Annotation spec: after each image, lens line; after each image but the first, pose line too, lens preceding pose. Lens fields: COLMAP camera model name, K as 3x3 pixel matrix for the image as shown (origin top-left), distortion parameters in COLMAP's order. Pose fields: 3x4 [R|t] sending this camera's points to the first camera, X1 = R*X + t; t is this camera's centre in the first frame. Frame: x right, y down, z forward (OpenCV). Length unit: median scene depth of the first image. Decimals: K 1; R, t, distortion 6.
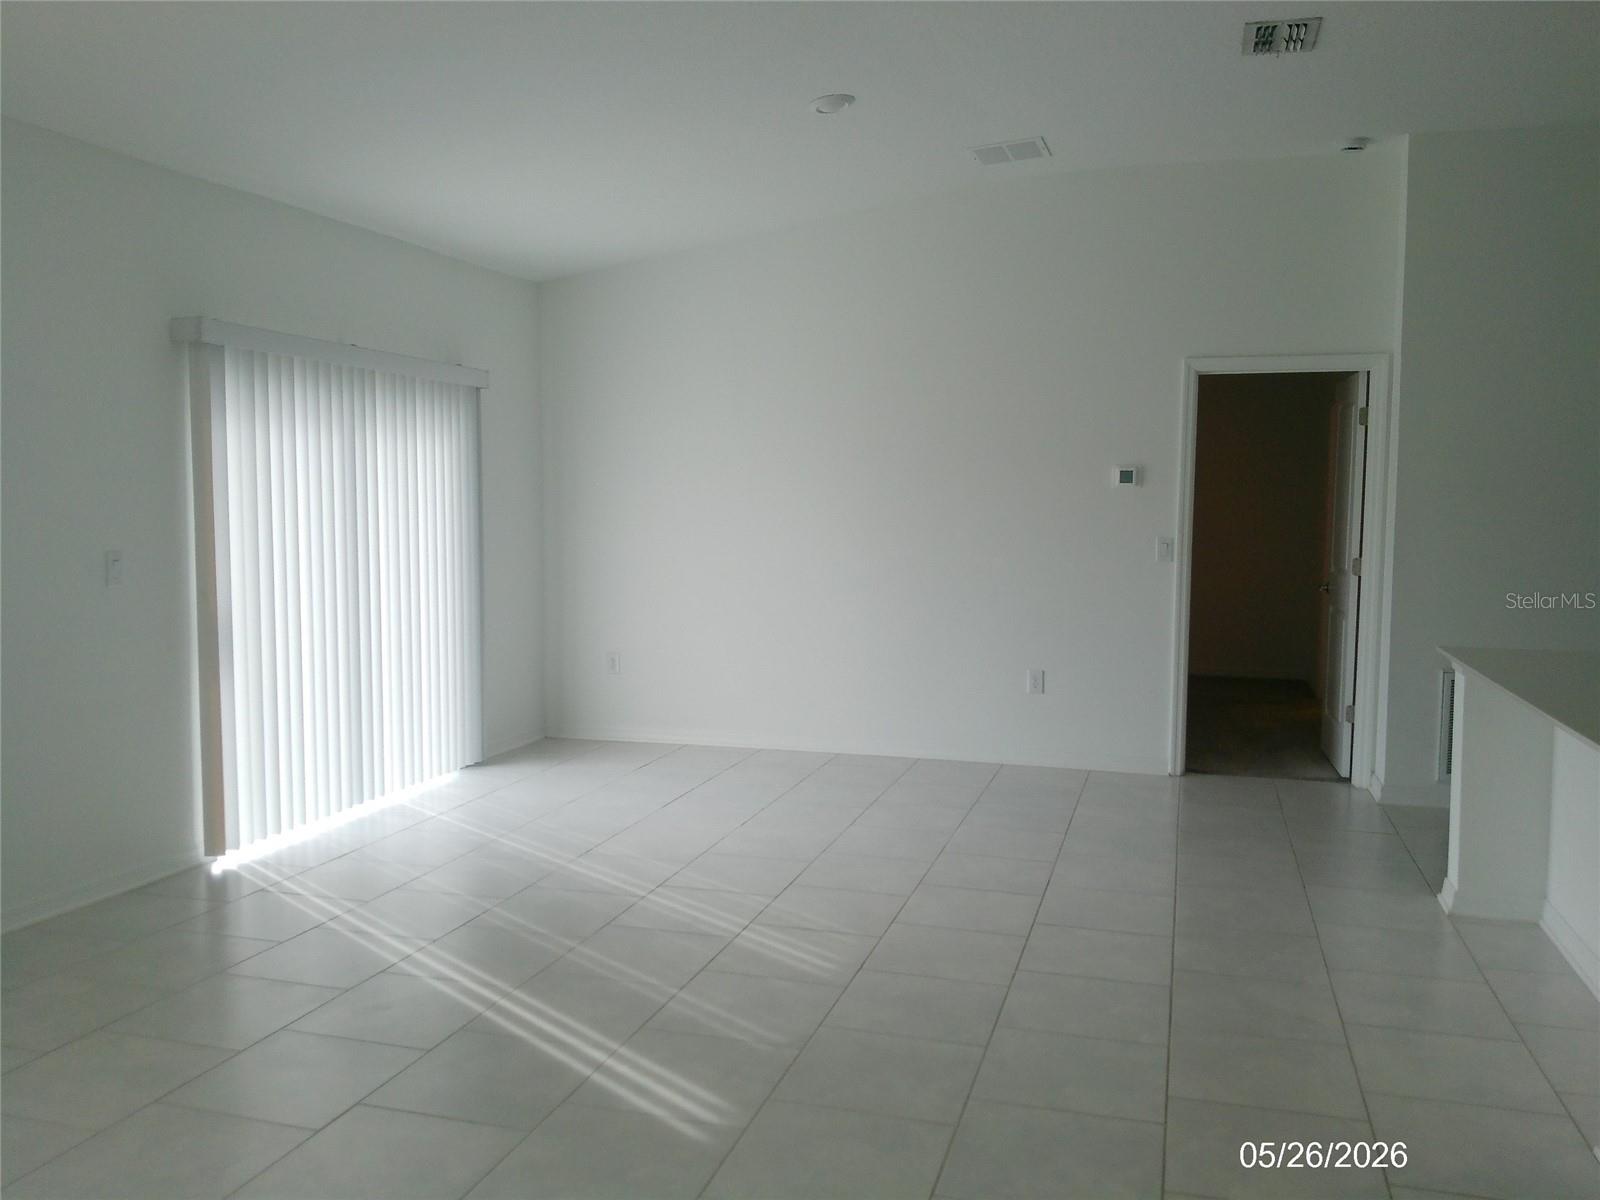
lens RADIAL K [[1311.7, 0, 809.2], [0, 1311.7, 596.1], [0, 0, 1]] dist [0.150084, -0.317176]
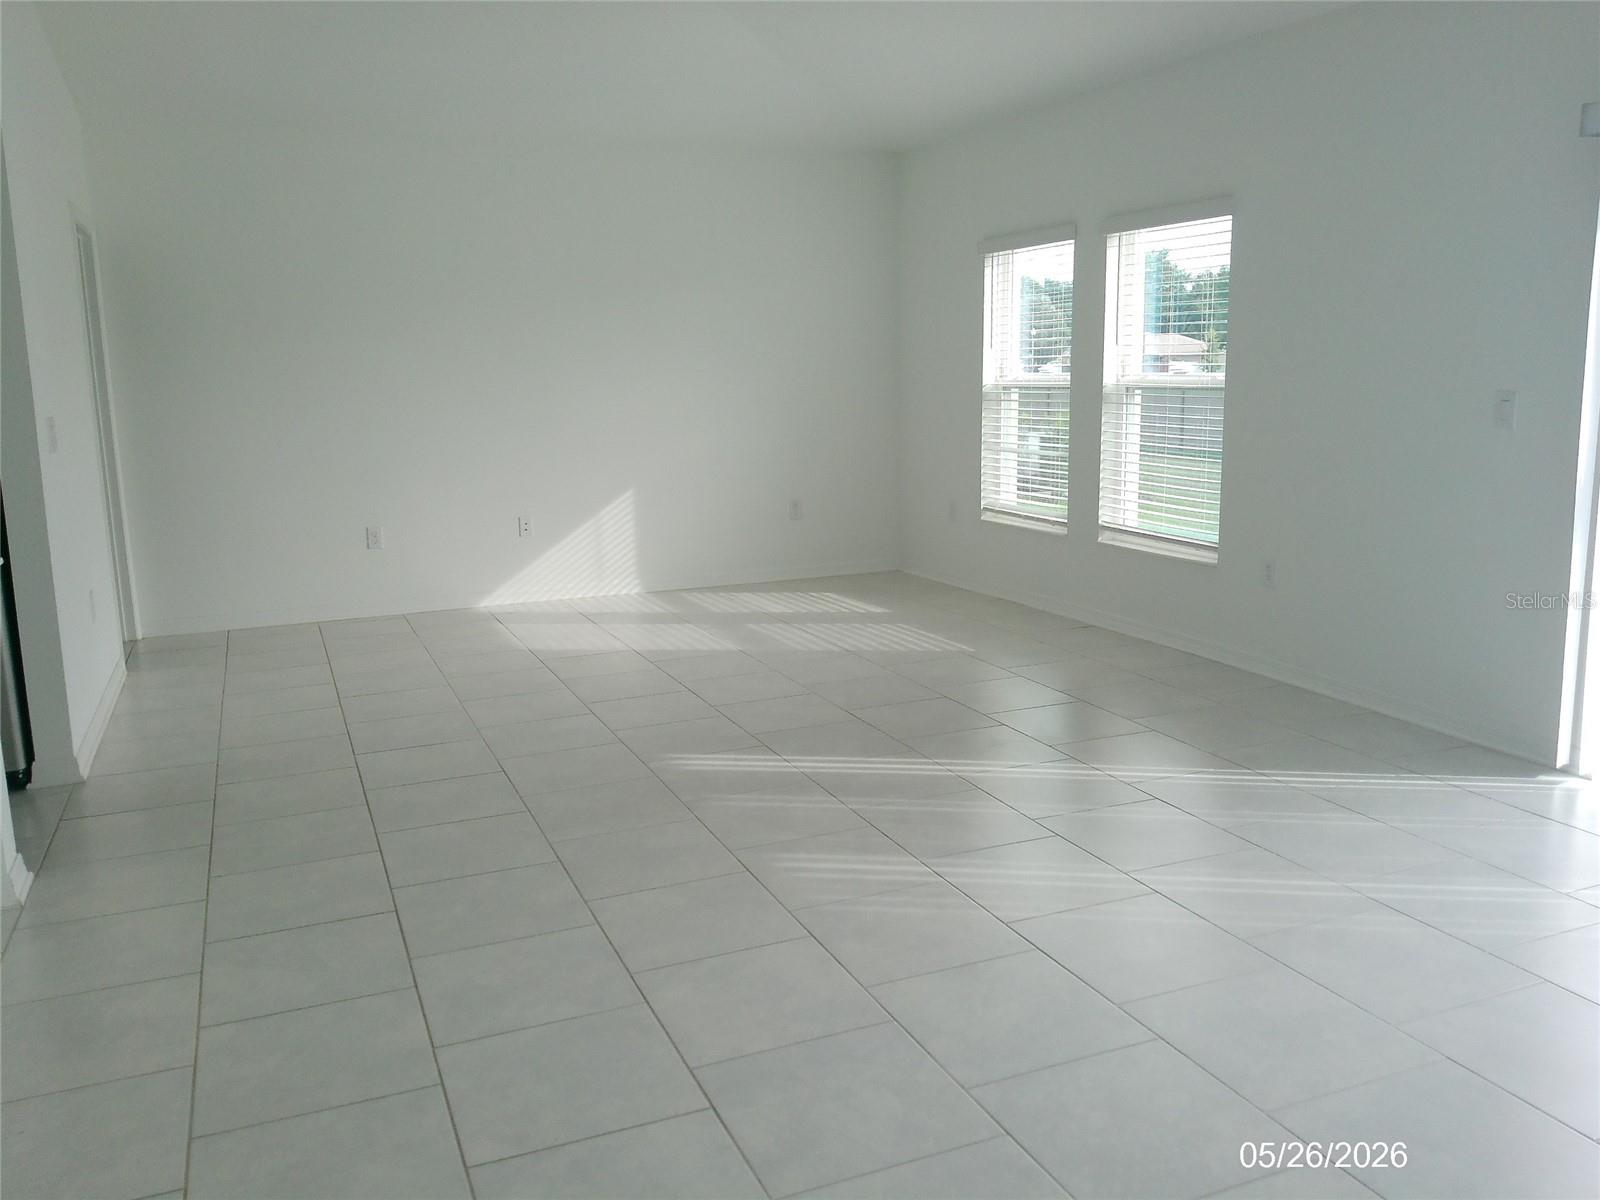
lens RADIAL K [[1321.1, 0, 806.5], [0, 1321.1, 606.7], [0, 0, 1]] dist [0.132603, -0.281593]
pose [[-0.780735, 0.132310, -0.610694, 0.583920], [-0.023836, 0.970308, 0.240695, -0.128110], [0.624408, 0.202476, -0.754400, 1.791488]]
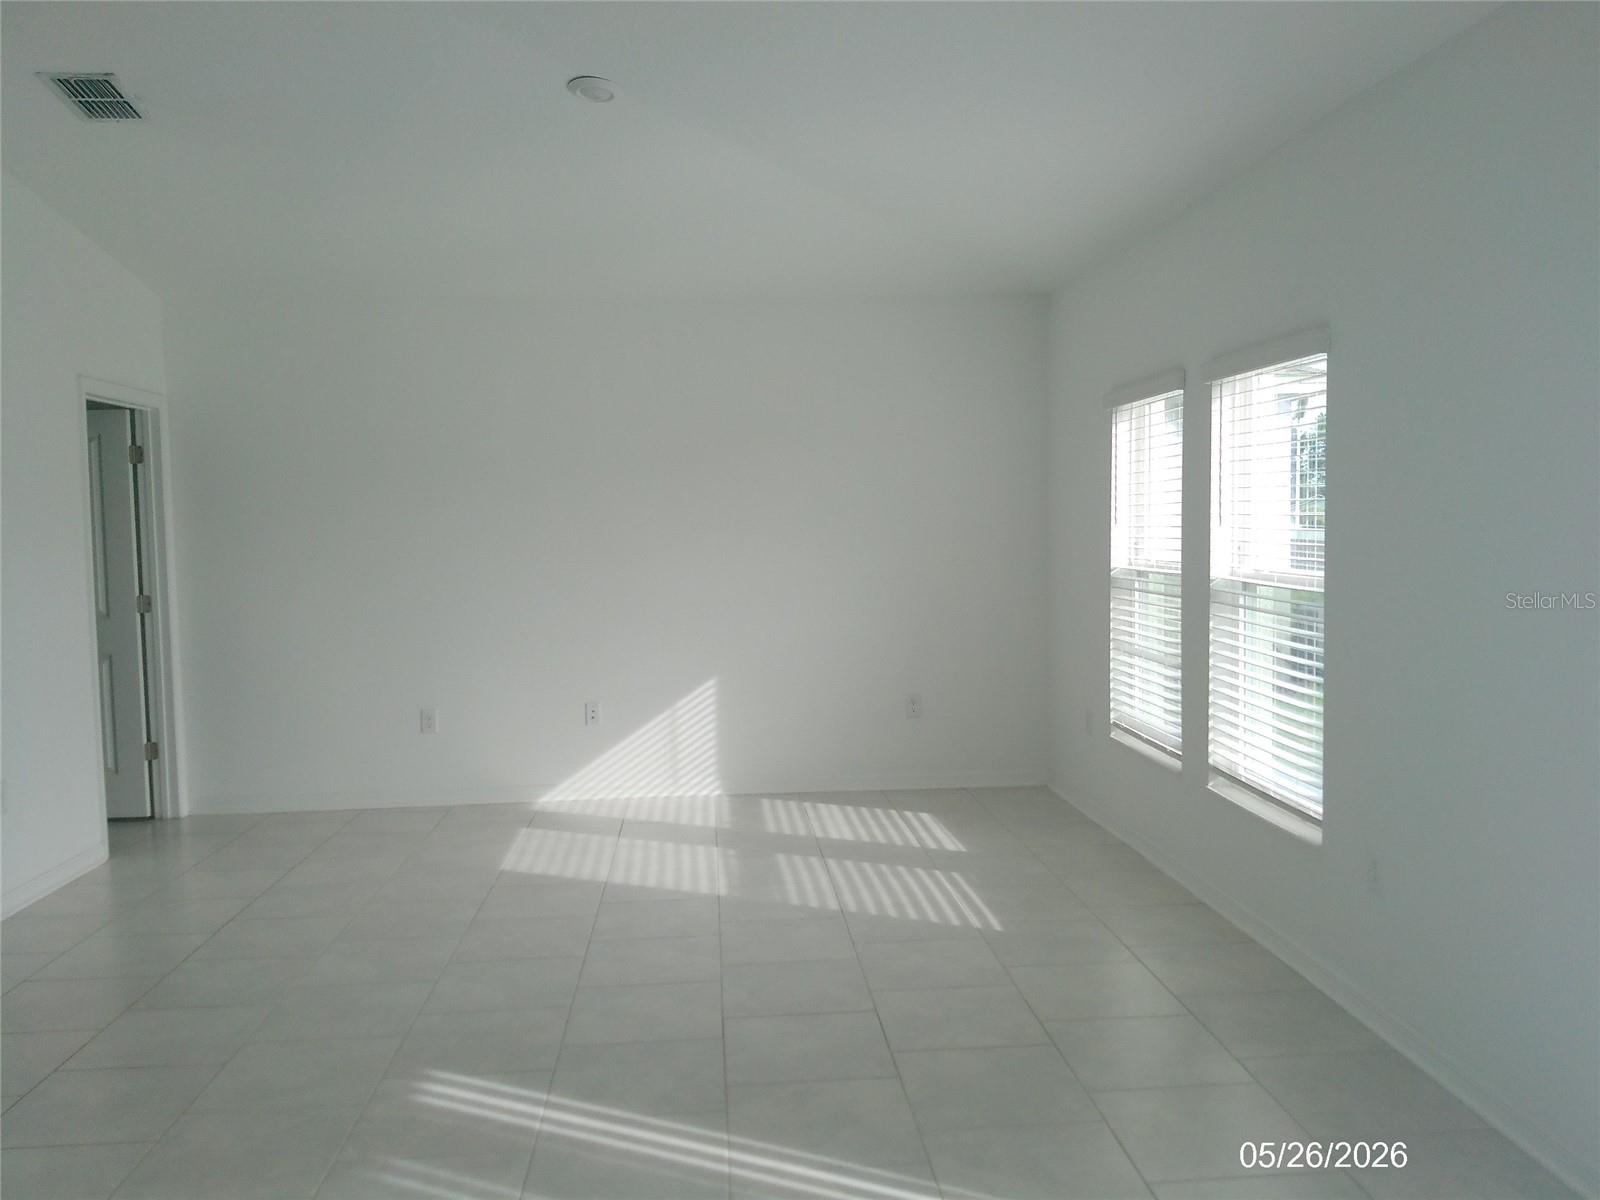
lens RADIAL K [[1311.7, 0, 809.2], [0, 1311.7, 596.1], [0, 0, 1]] dist [0.150084, -0.317176]
pose [[-0.933185, 0.033880, -0.357796, 0.005516], [-0.012569, 0.991861, 0.126702, -0.141088], [0.359177, 0.122733, -0.925164, 1.718940]]
